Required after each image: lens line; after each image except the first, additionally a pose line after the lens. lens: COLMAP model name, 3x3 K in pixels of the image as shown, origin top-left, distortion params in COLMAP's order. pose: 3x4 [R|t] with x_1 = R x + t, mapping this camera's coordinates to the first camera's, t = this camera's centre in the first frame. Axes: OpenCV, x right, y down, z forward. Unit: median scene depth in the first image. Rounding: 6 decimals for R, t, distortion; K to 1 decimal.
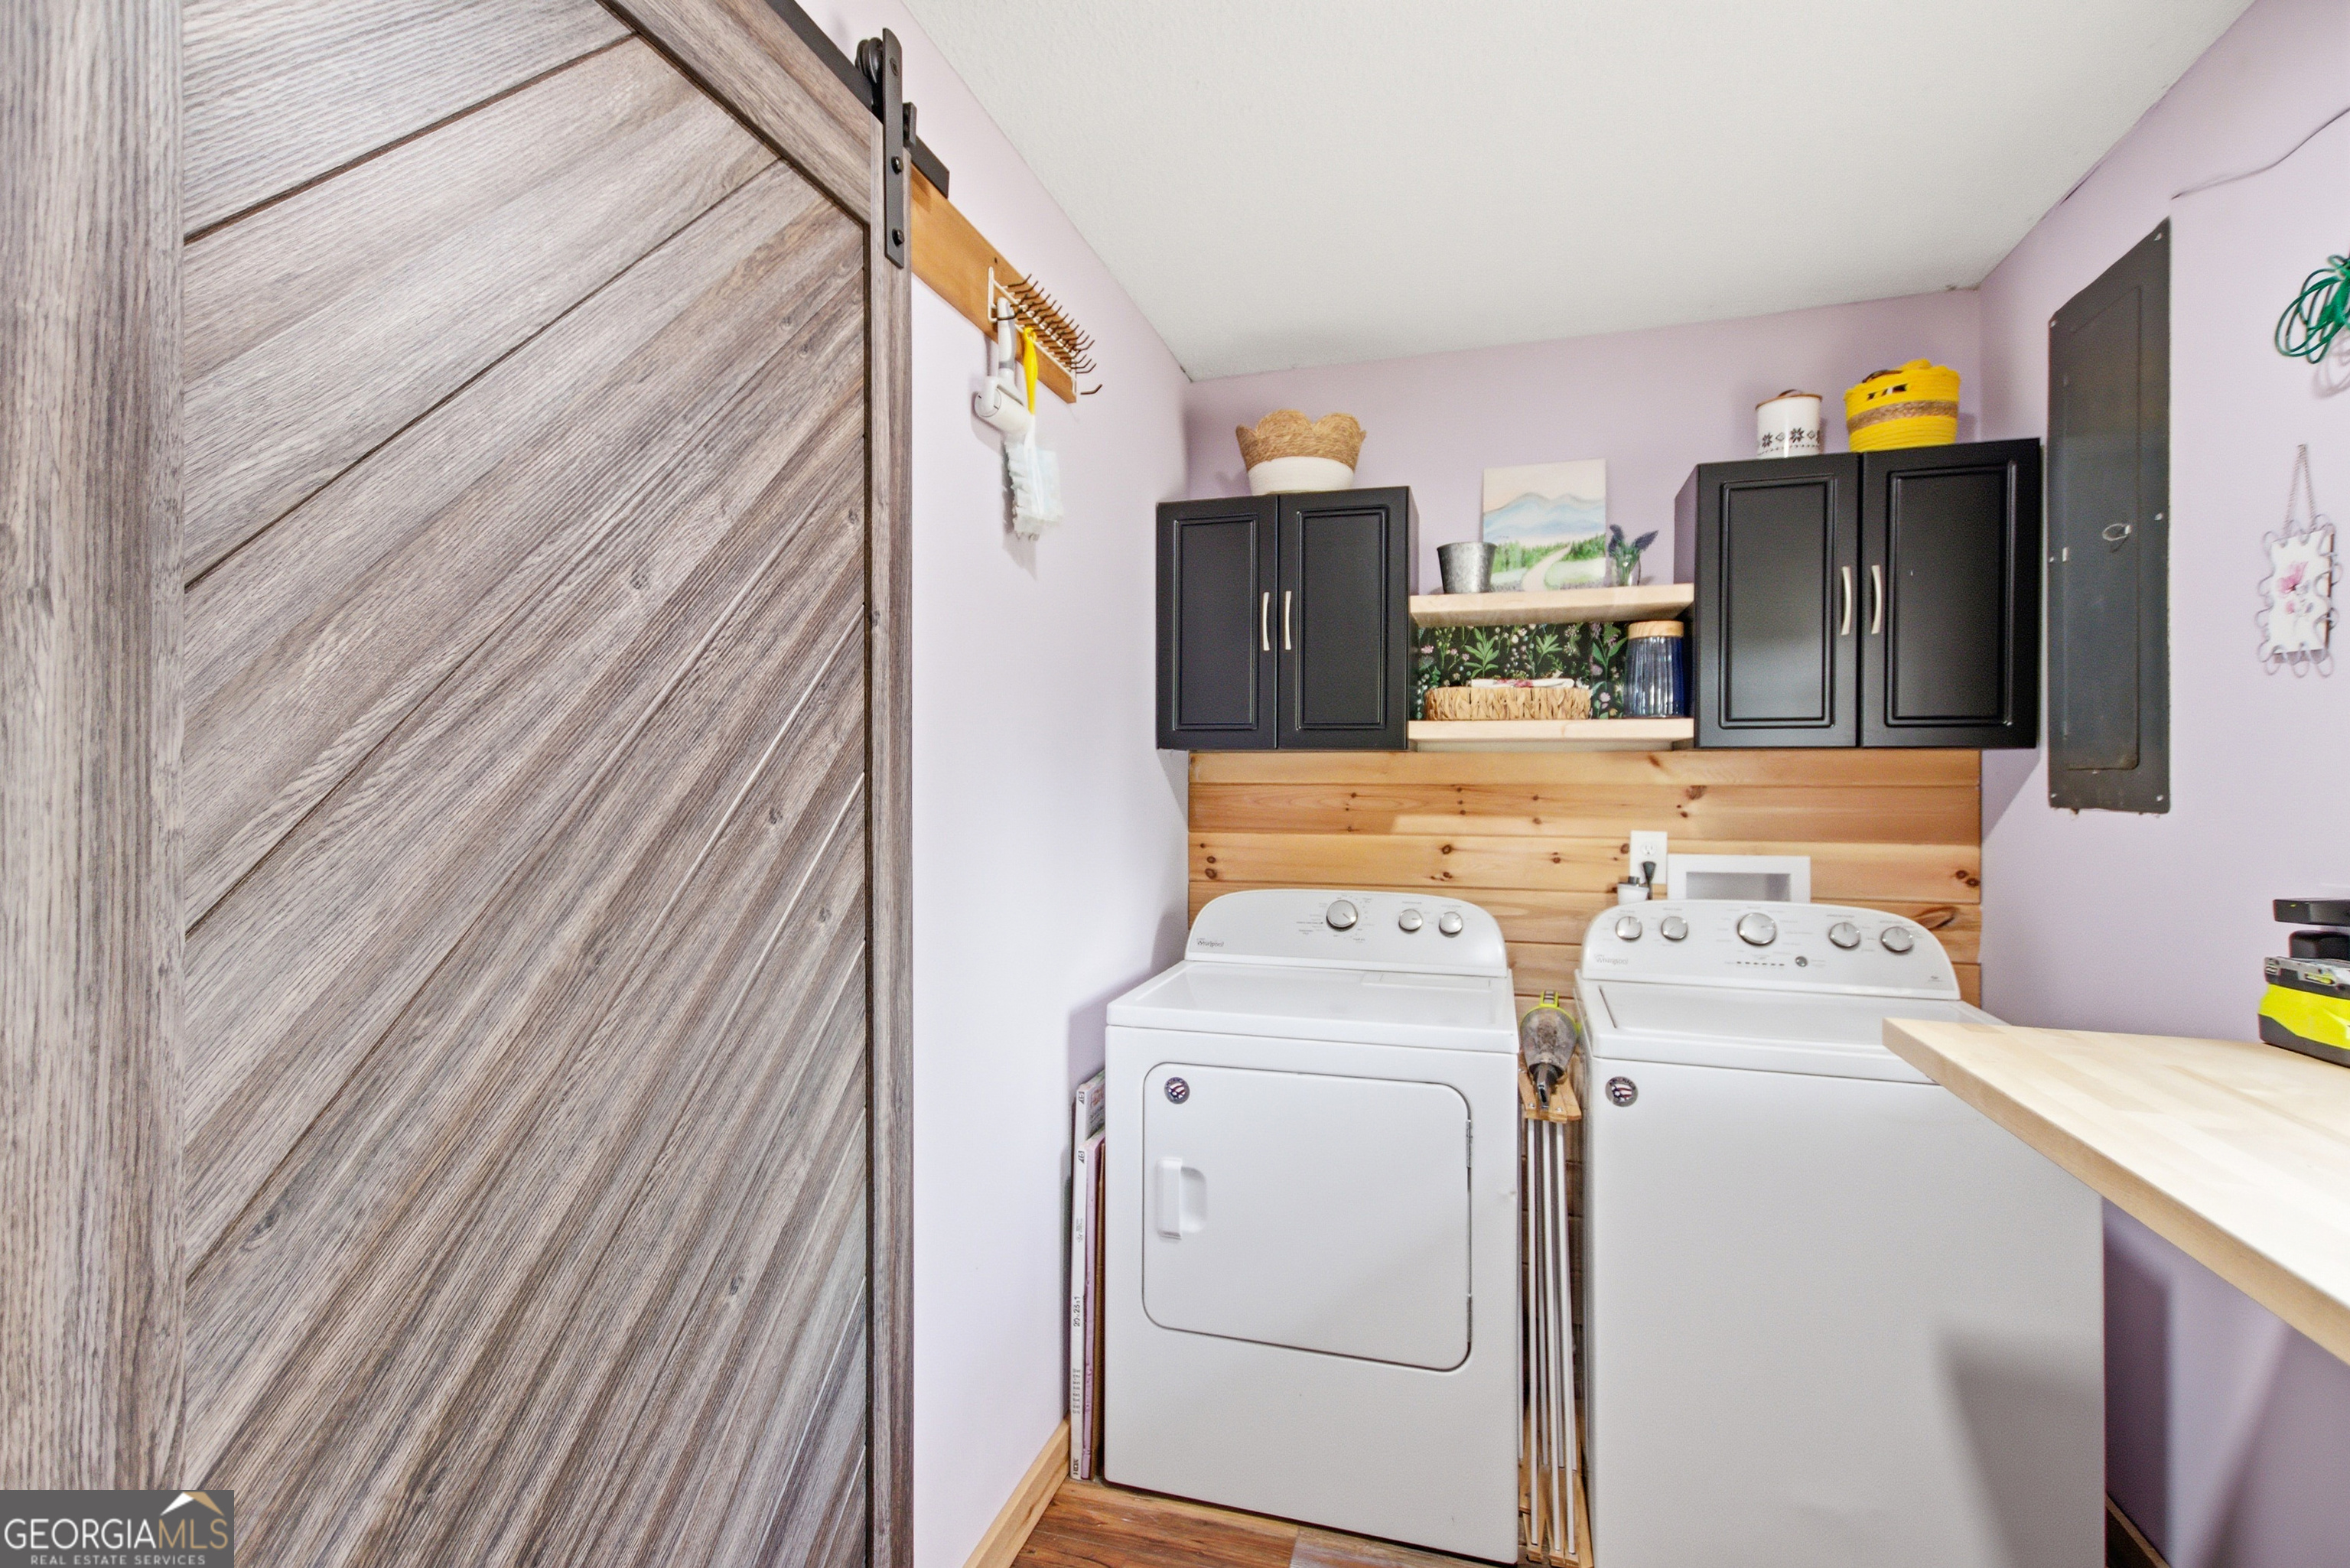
lens RADIAL K [[1075.5, 0, 1172.7], [0, 1075.5, 775.0], [0, 0, 1]] dist [0.003309, -0.000108]
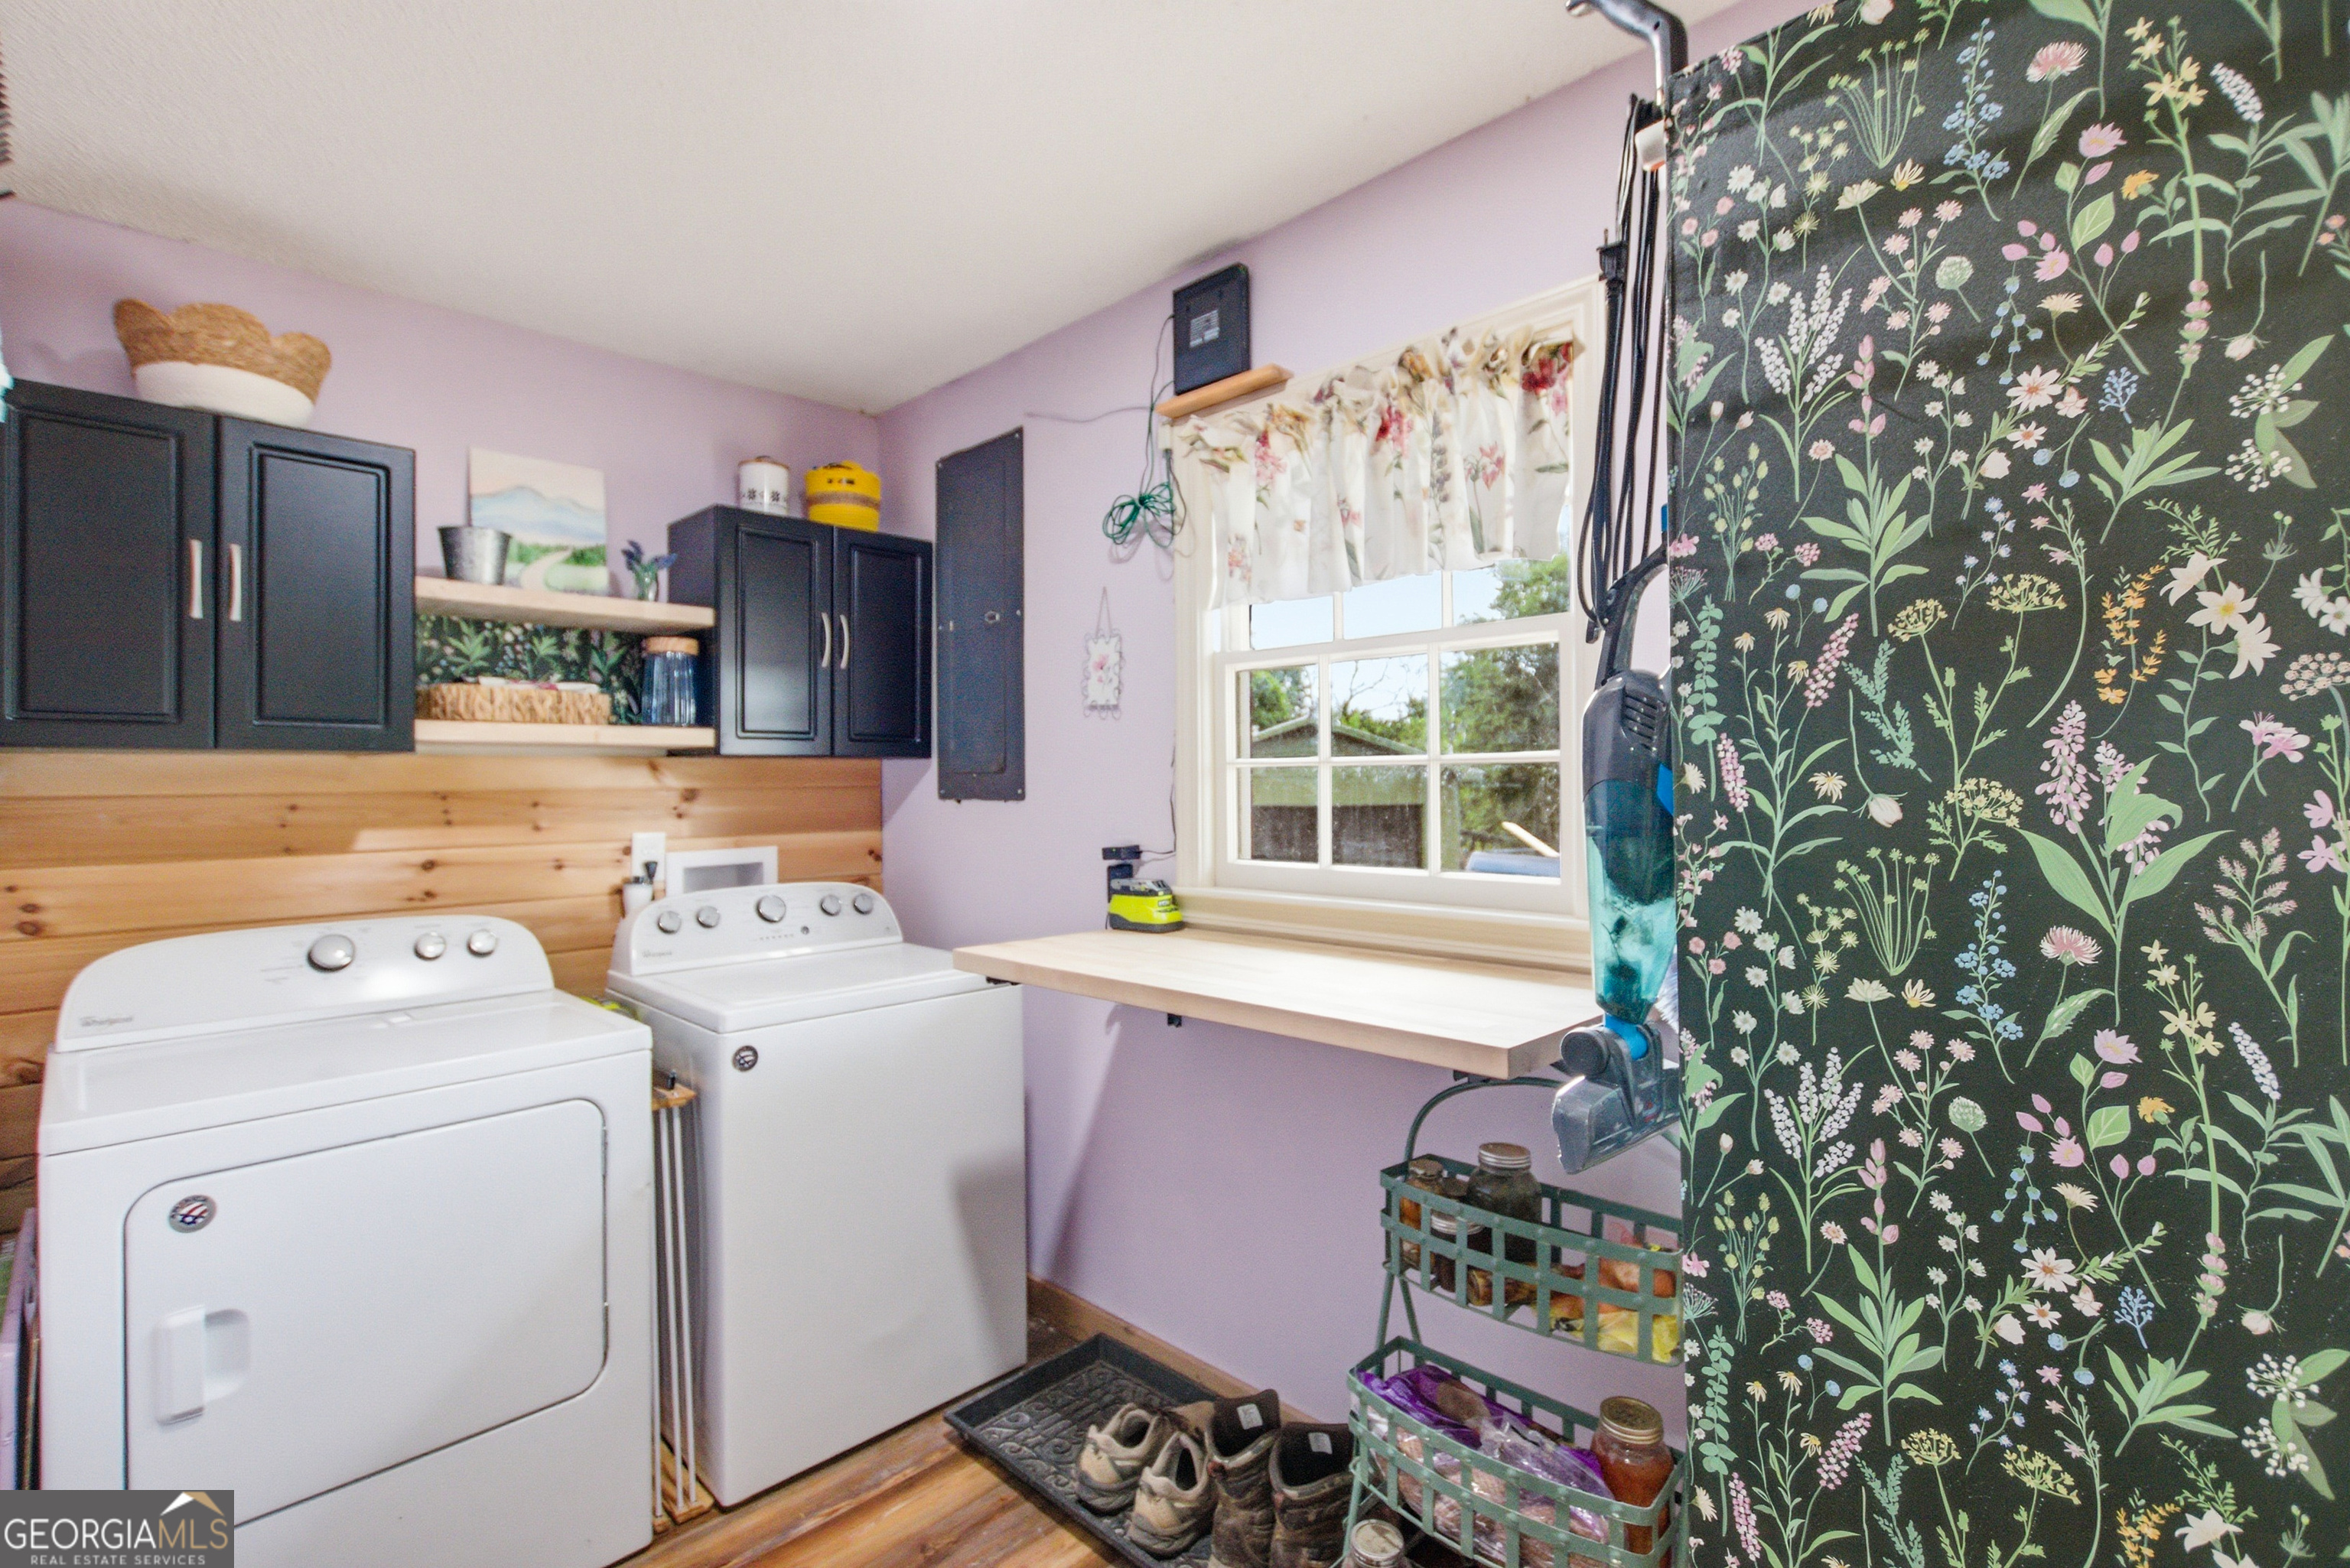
lens RADIAL K [[1077.6, 0, 1122.9], [0, 1077.6, 779.8], [0, 0, 1]] dist [-0.000511, -0.000346]
pose [[0.478945, -0.005668, 0.877827, -0.273944], [0.008398, 0.999963, 0.001875, 0.002156], [-0.877805, 0.006473, 0.478975, 0.079154]]
